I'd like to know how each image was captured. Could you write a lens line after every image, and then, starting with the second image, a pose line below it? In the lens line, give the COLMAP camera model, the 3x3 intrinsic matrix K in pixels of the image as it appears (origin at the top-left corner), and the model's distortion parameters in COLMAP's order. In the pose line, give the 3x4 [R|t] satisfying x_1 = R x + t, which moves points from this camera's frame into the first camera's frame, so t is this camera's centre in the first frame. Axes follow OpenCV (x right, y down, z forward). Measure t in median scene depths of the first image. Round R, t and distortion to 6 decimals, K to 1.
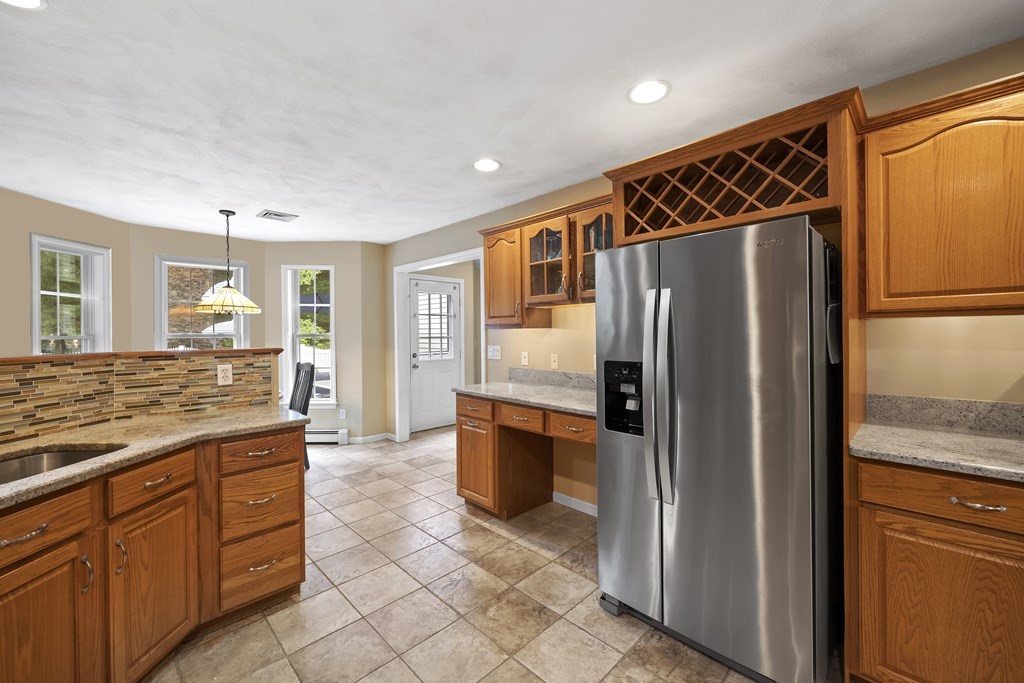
lens RADIAL K [[410.9, 0, 511.6], [0, 410.9, 335.0], [0, 0, 1]] dist [-0.002963, -0.000041]
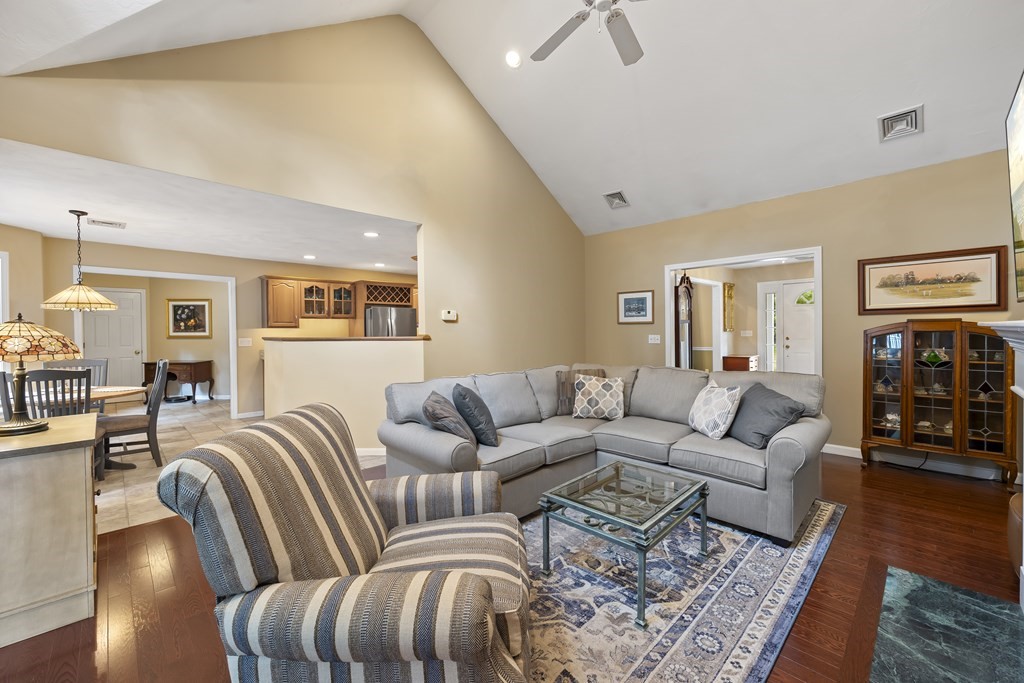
lens RADIAL K [[416.9, 0, 510.5], [0, 416.9, 334.6], [0, 0, 1]] dist [-0.002683, -0.000192]
pose [[0.006857, 0.003966, 0.999969, -3.167330], [0.009636, 0.999945, -0.004032, 0.056249], [-0.999930, 0.009664, 0.006819, -0.175500]]
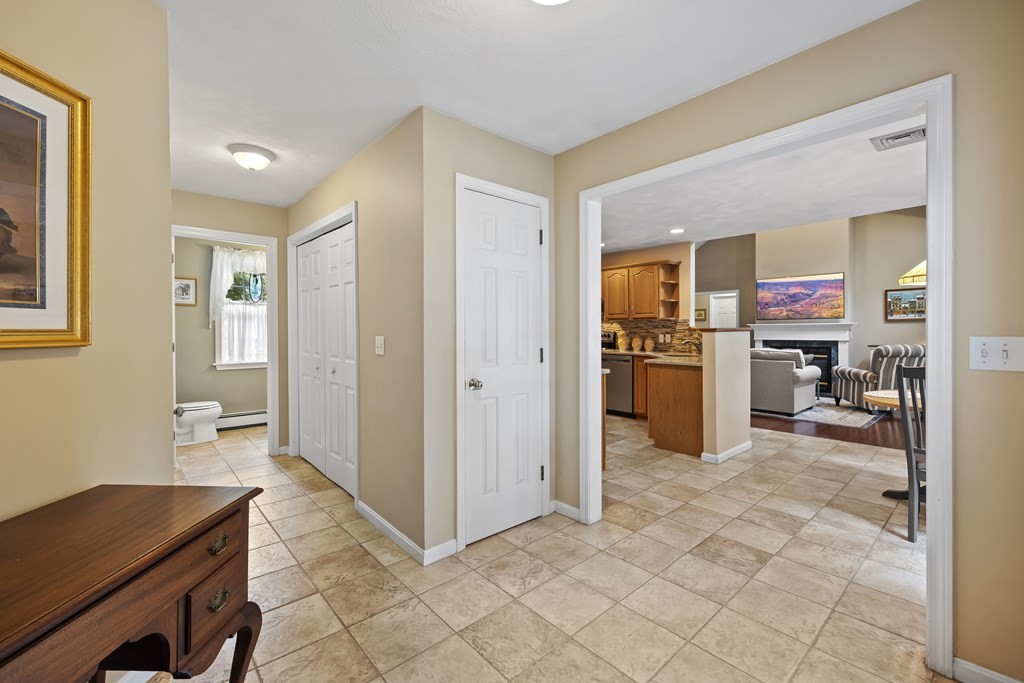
lens RADIAL K [[428.0, 0, 511.4], [0, 428.0, 331.7], [0, 0, 1]] dist [0.003361, 0.000739]
pose [[-0.998421, 0.010352, 0.055215, 0.067782], [0.010884, 0.999897, 0.009342, 0.030634], [-0.055113, 0.009929, -0.998431, 3.270391]]
